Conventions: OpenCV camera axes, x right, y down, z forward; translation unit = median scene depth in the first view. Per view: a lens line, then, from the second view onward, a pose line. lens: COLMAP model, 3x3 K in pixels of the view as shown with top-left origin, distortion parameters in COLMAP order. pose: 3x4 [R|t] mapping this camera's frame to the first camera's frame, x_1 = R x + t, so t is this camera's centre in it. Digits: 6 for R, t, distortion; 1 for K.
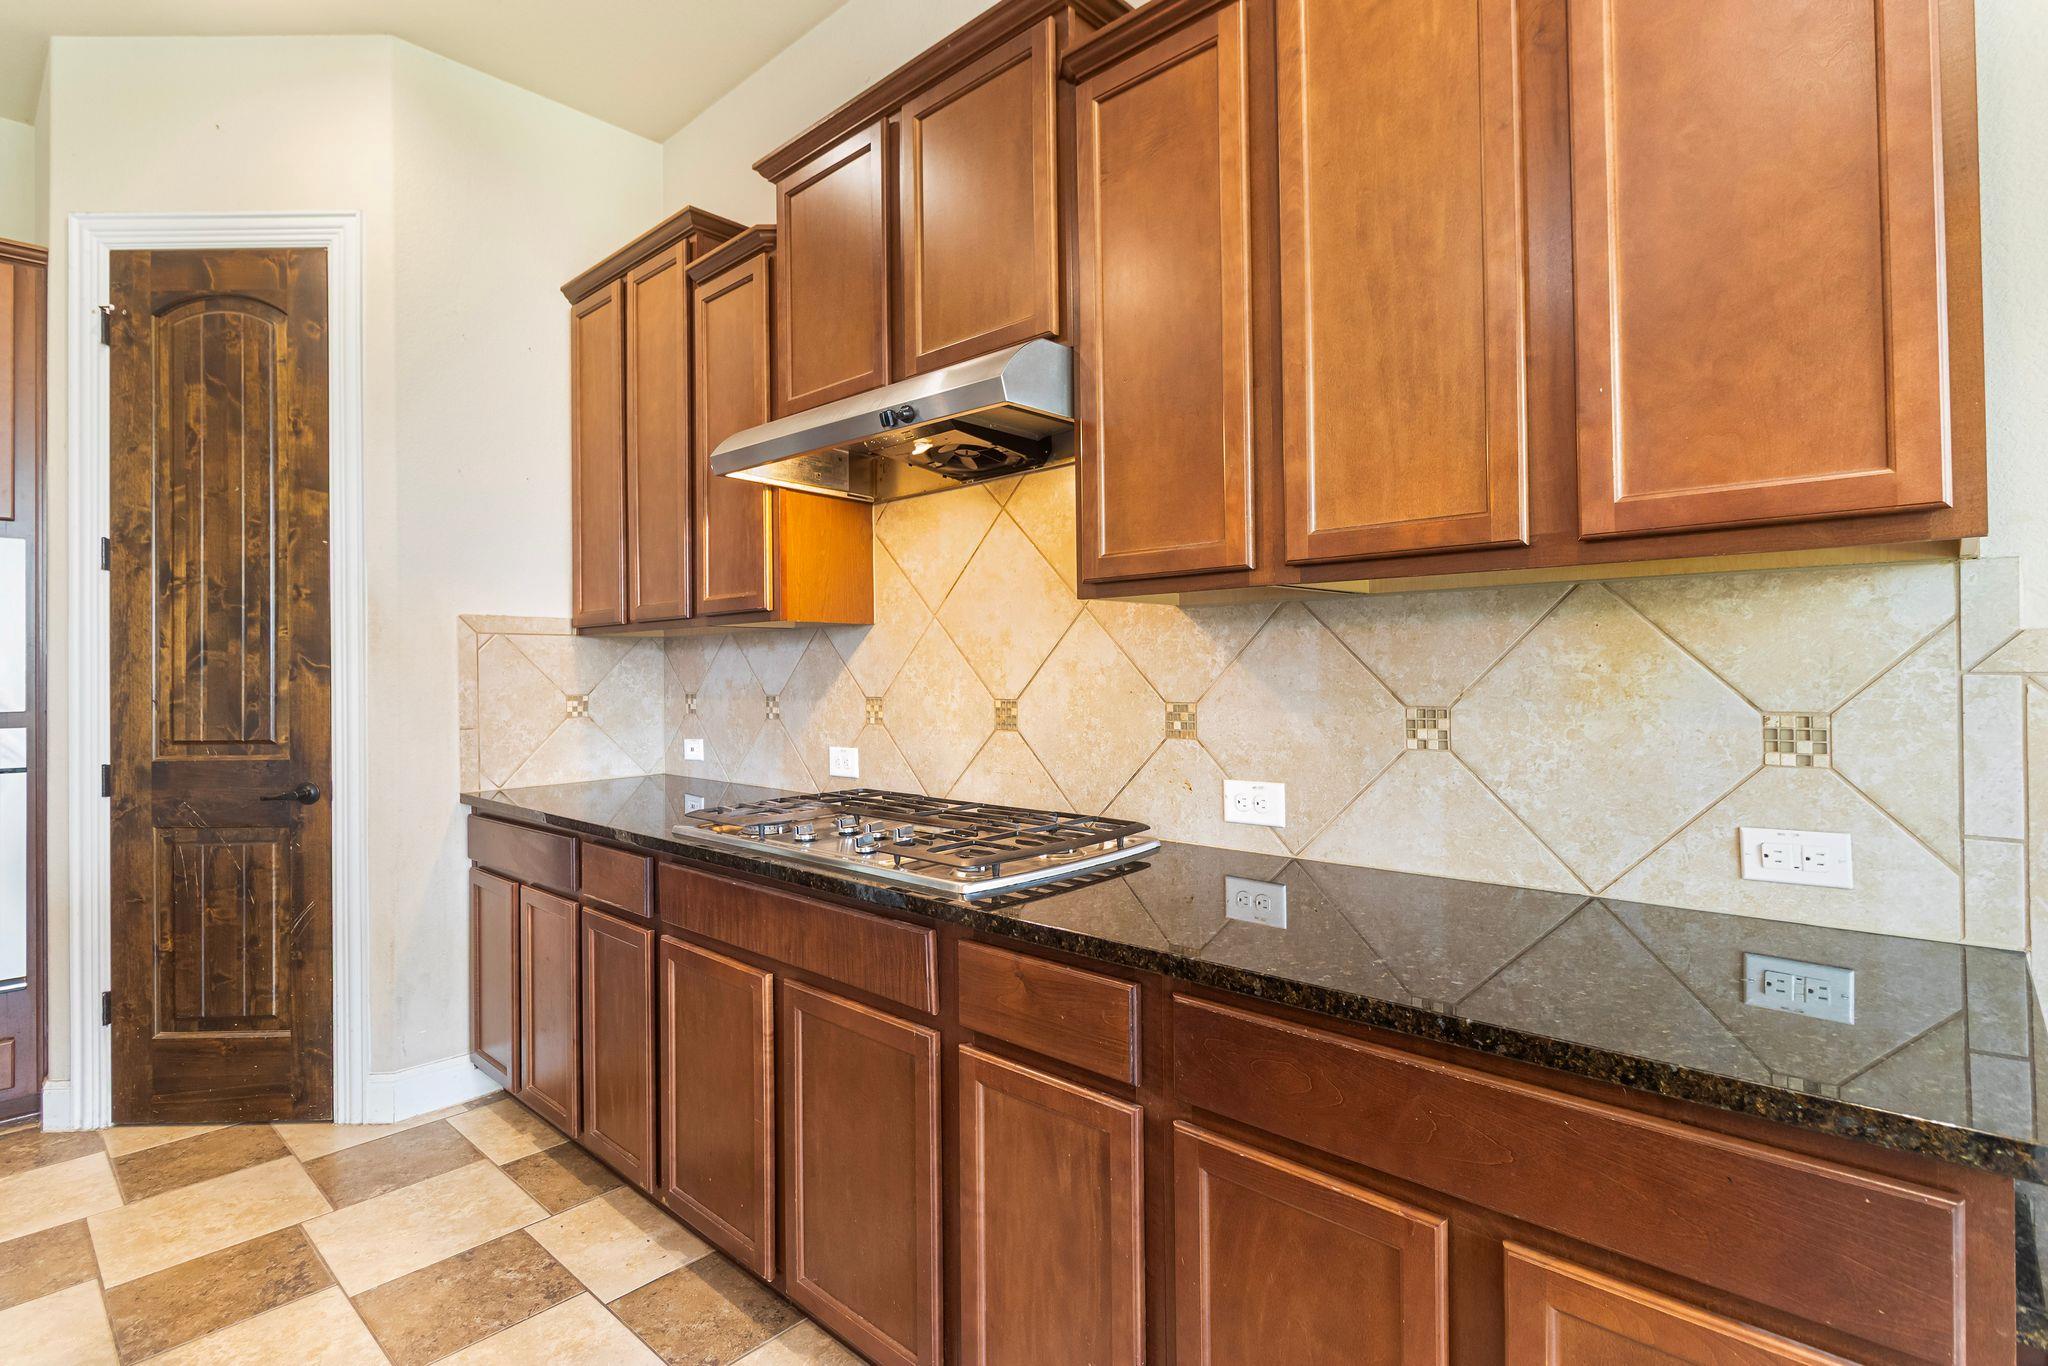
lens RADIAL K [[994.0, 0, 1011.3], [0, 994.0, 659.6], [0, 0, 1]] dist [-0.002289, -0.000820]
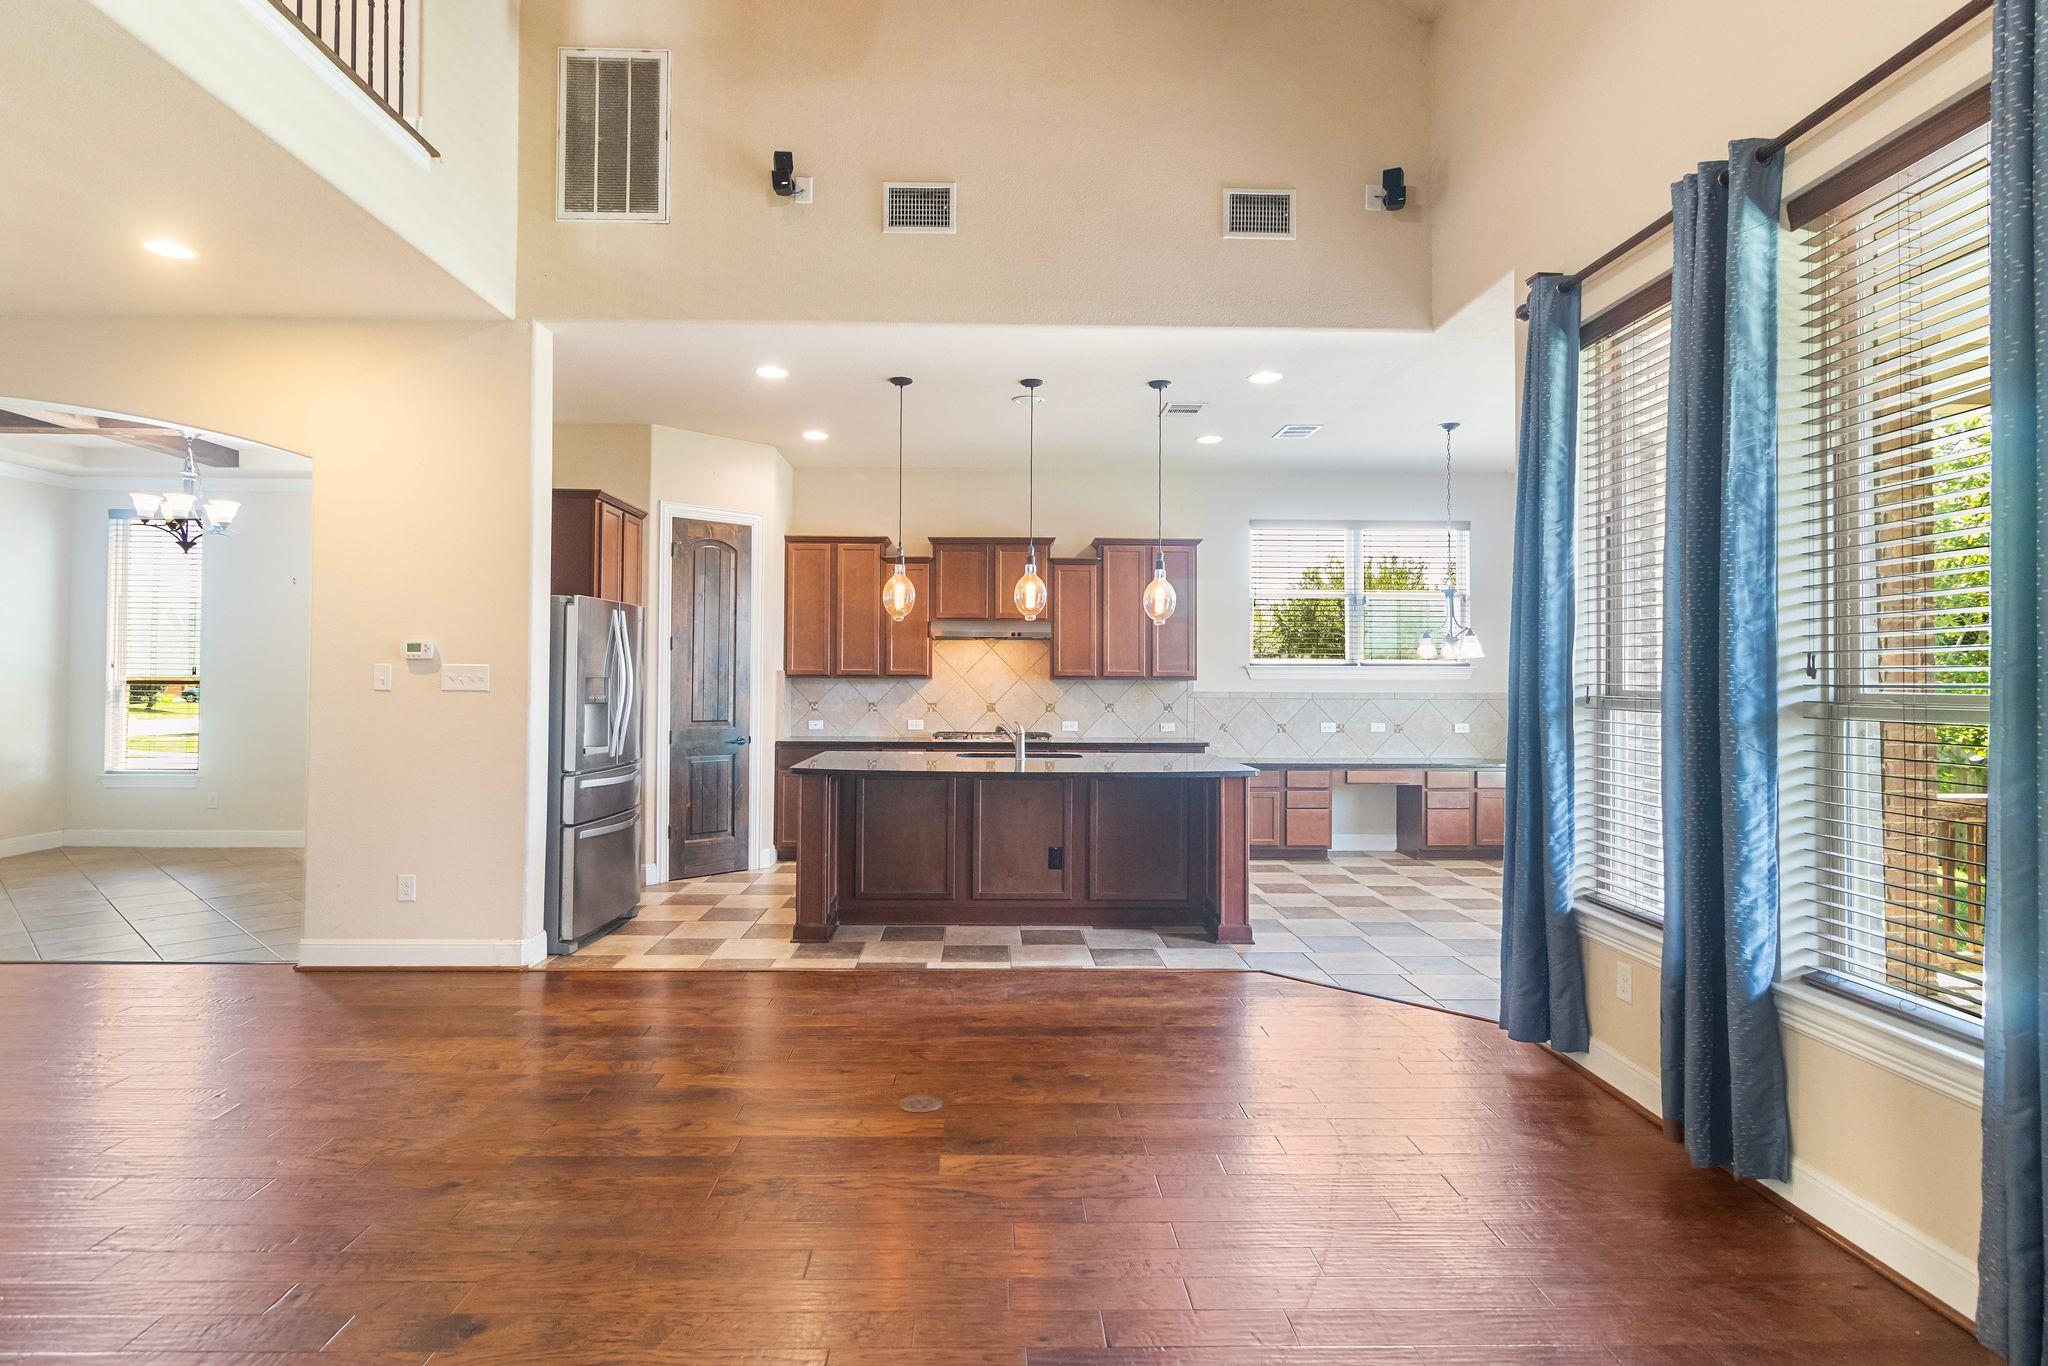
lens RADIAL K [[1072.1, 0, 1004.2], [0, 1072.1, 655.1], [0, 0, 1]] dist [0.003815, 0.000691]
pose [[0.716927, 0.032507, 0.696390, -2.337972], [-0.020100, 0.999461, -0.025961, -0.028508], [-0.696859, 0.004614, 0.717193, -1.562677]]
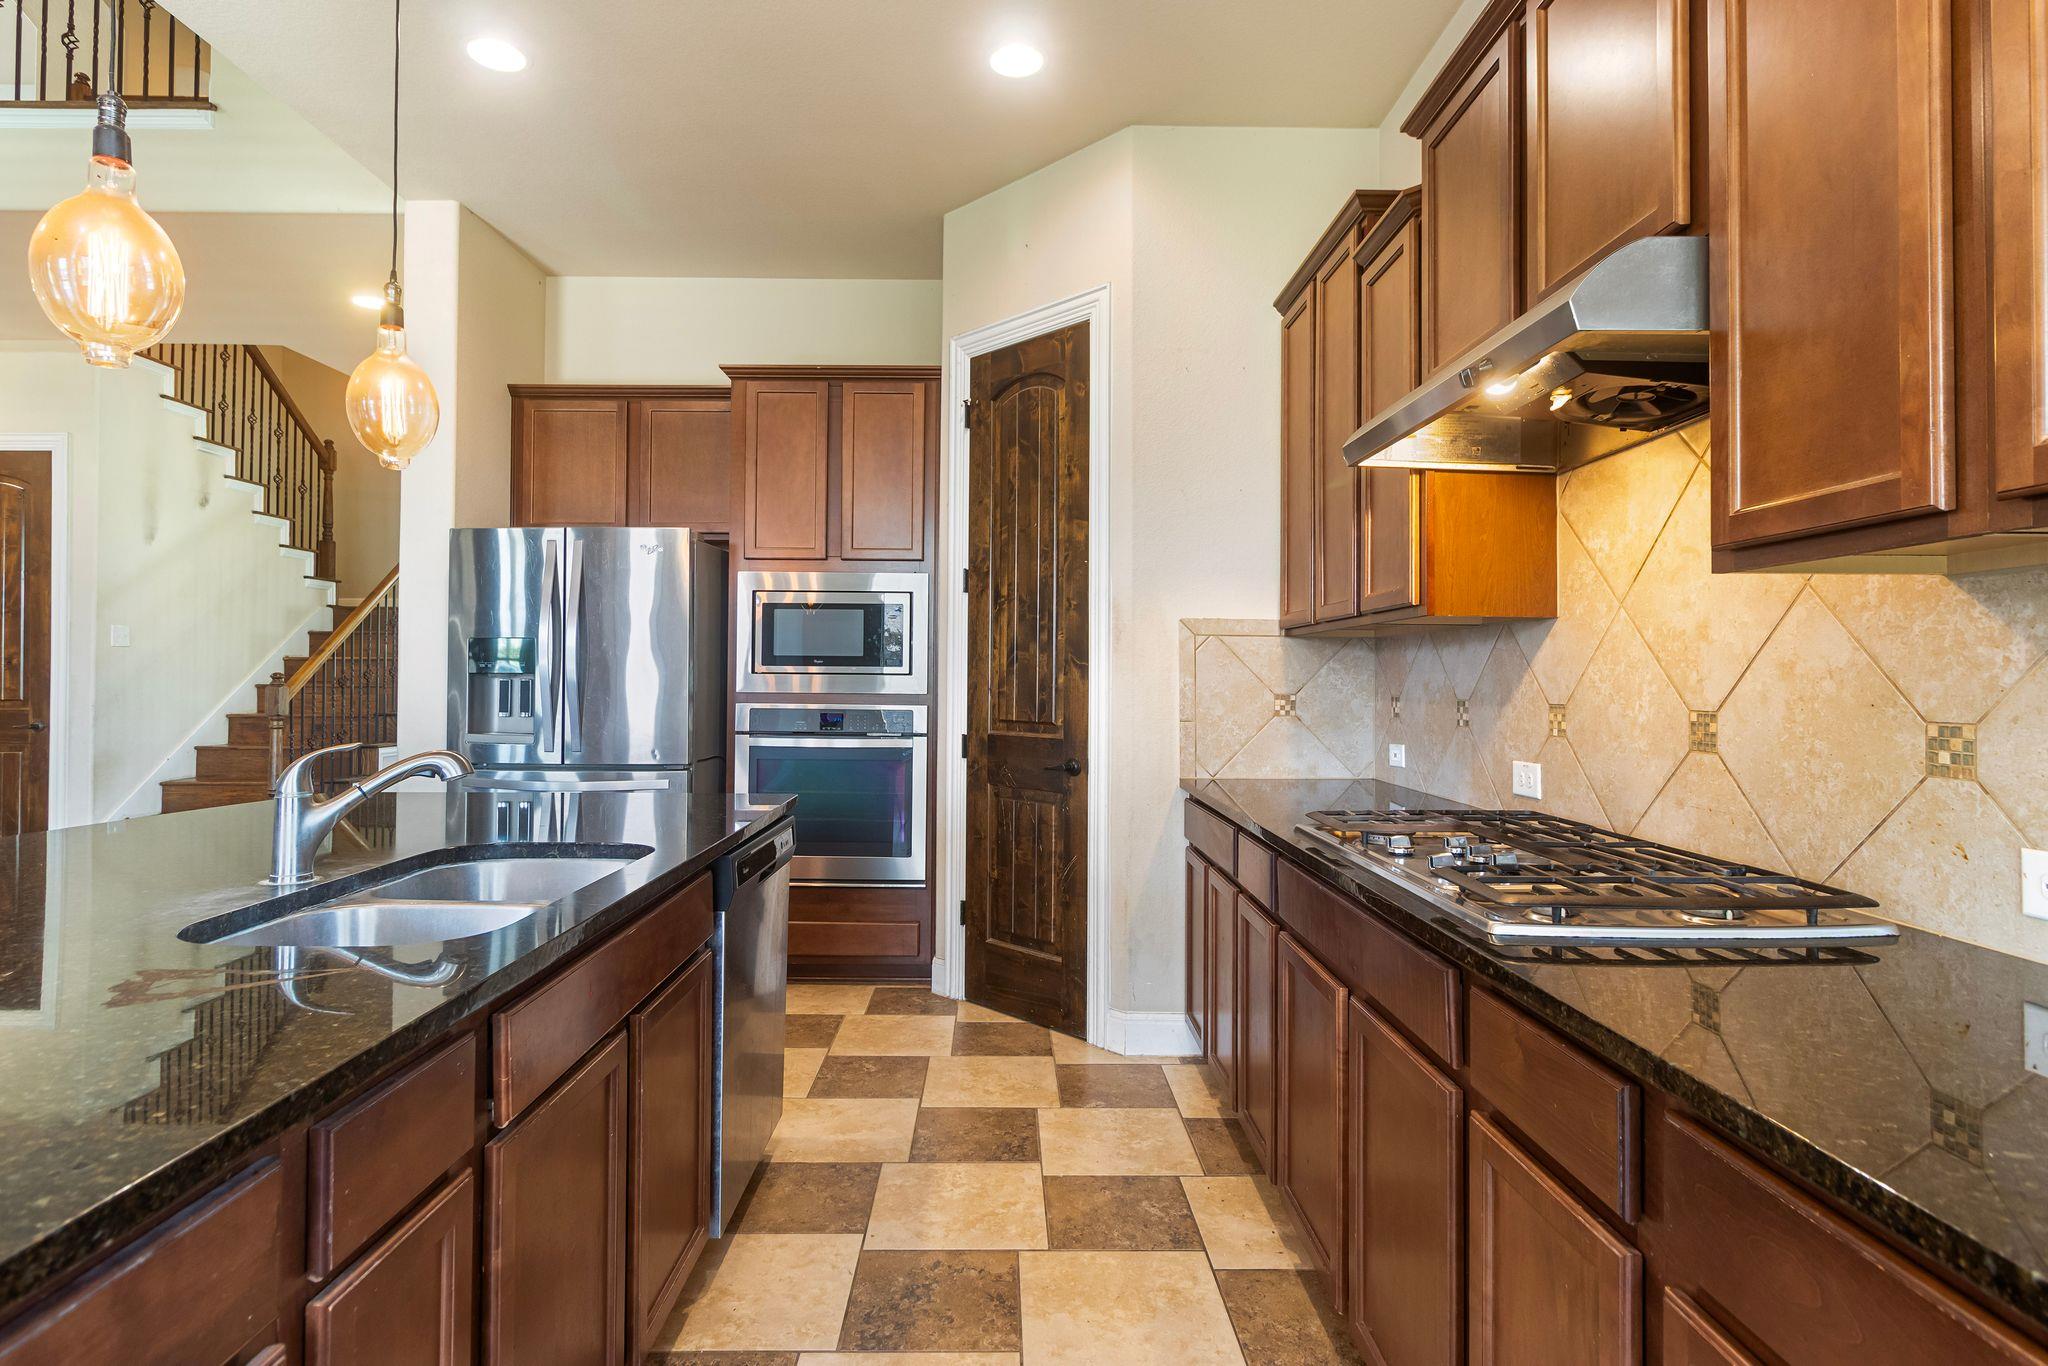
lens RADIAL K [[1040.1, 0, 1008.7], [0, 1040.1, 660.2], [0, 0, 1]] dist [0.003721, -0.000554]
pose [[0.687257, 0.004062, -0.726403, 0.186179], [-0.008666, 0.999959, -0.002607, 0.006945], [0.726363, 0.008086, 0.687264, 0.060819]]
